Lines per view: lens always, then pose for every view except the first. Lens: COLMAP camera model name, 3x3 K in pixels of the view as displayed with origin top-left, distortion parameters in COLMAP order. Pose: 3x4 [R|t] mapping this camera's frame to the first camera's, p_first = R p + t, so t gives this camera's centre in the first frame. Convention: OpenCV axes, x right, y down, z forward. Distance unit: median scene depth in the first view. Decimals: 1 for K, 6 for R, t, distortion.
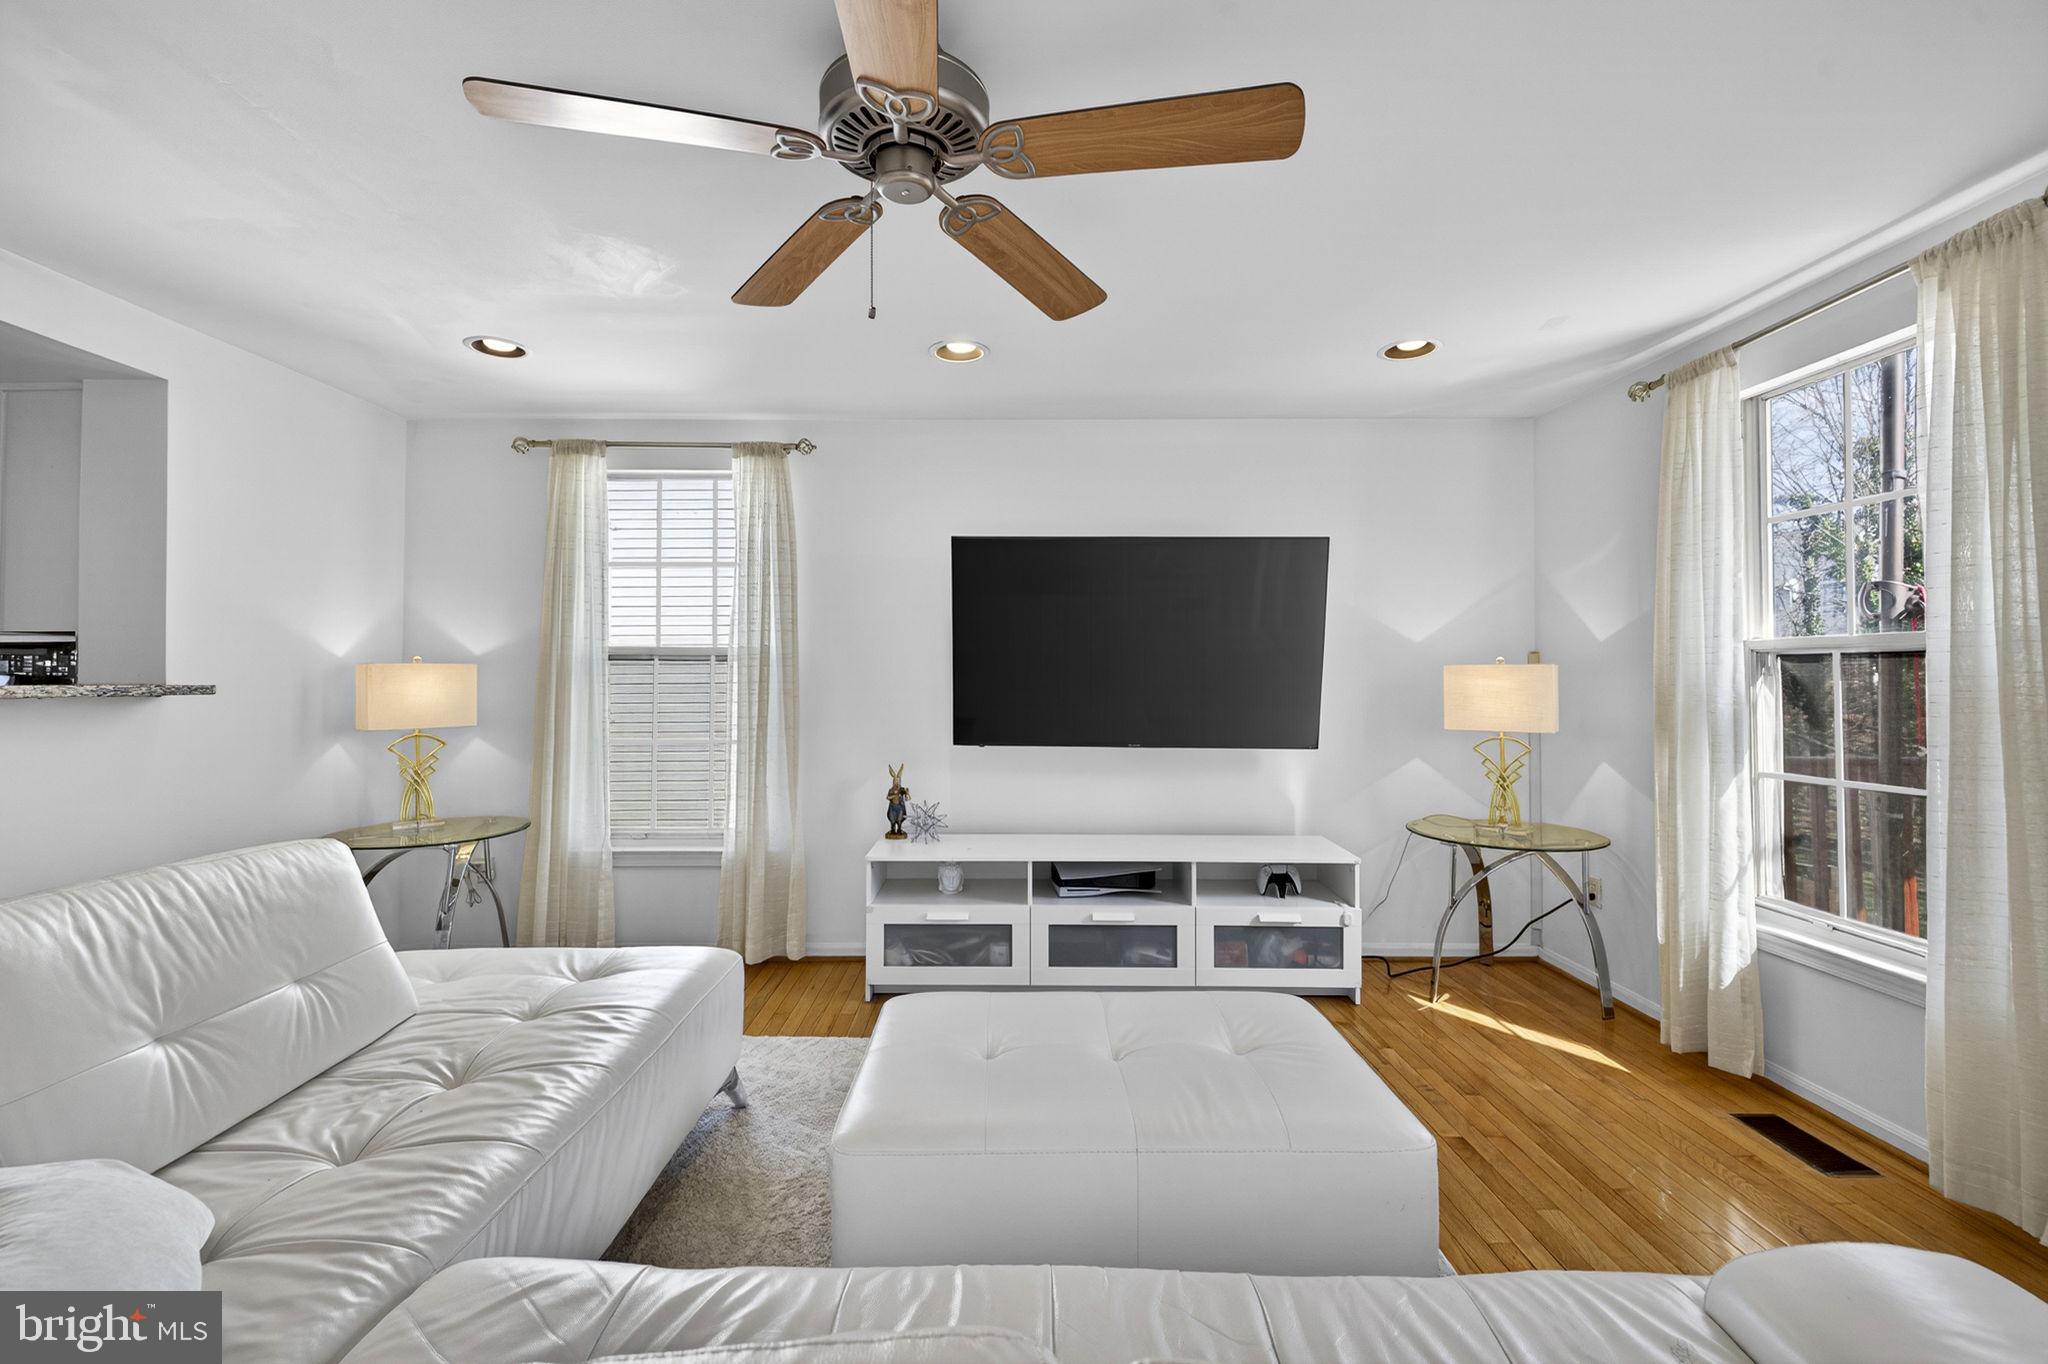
lens RADIAL K [[859.0, 0, 1003.8], [0, 859.0, 658.1], [0, 0, 1]] dist [0.001233, -0.000088]
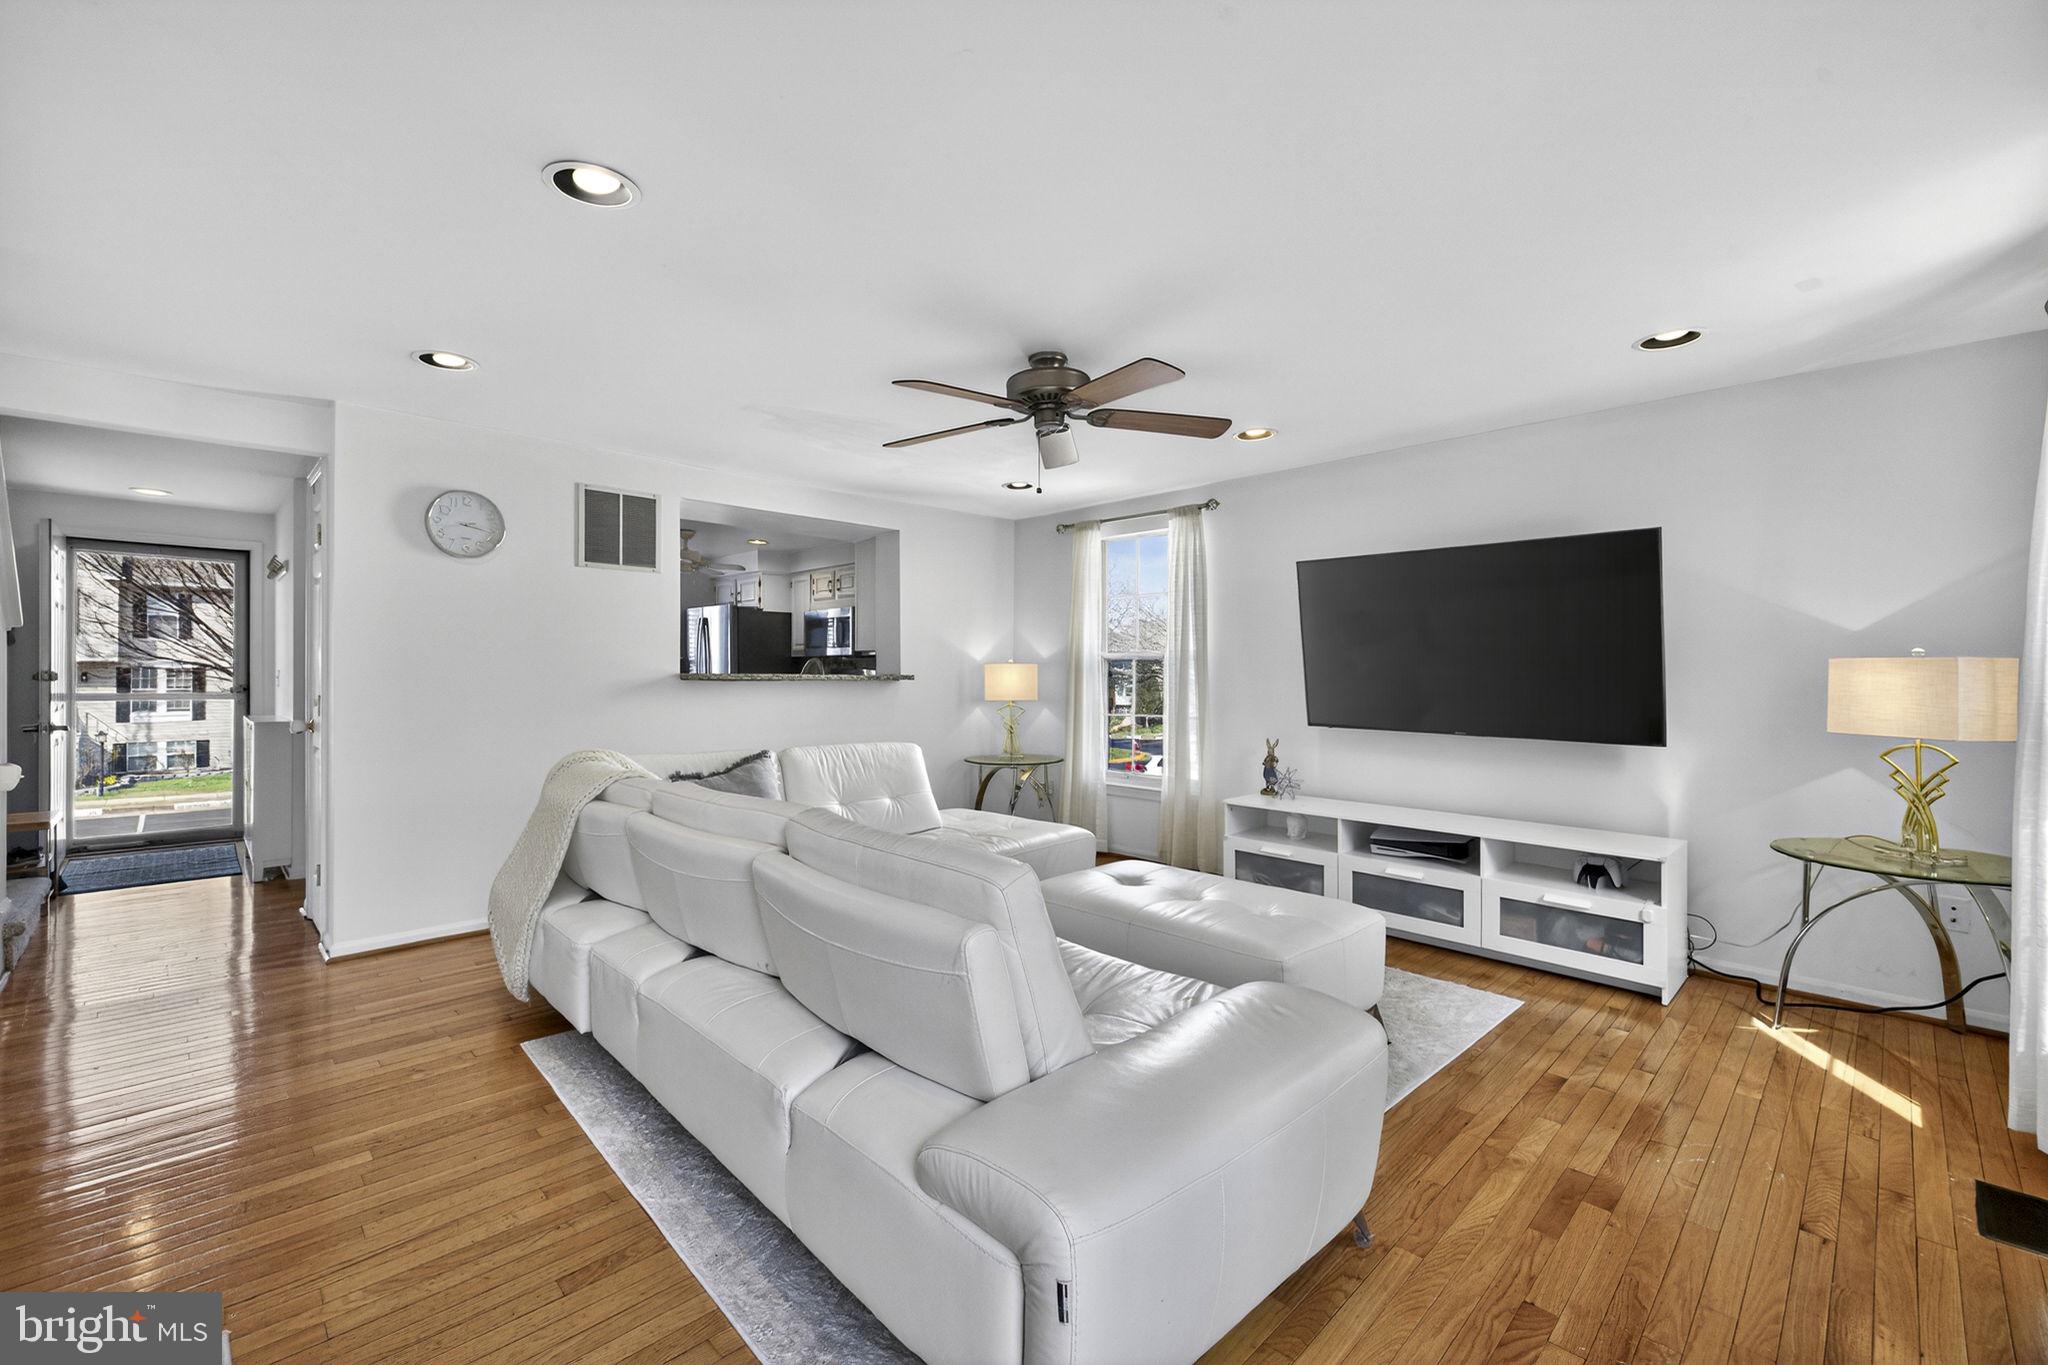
lens RADIAL K [[837.2, 0, 985.4], [0, 837.2, 658.0], [0, 0, 1]] dist [0.000352, -0.000020]
pose [[0.682641, -0.011480, -0.730664, 0.574884], [0.013395, 0.999905, -0.003196, -0.000976], [0.730631, -0.007605, 0.682730, -0.212775]]
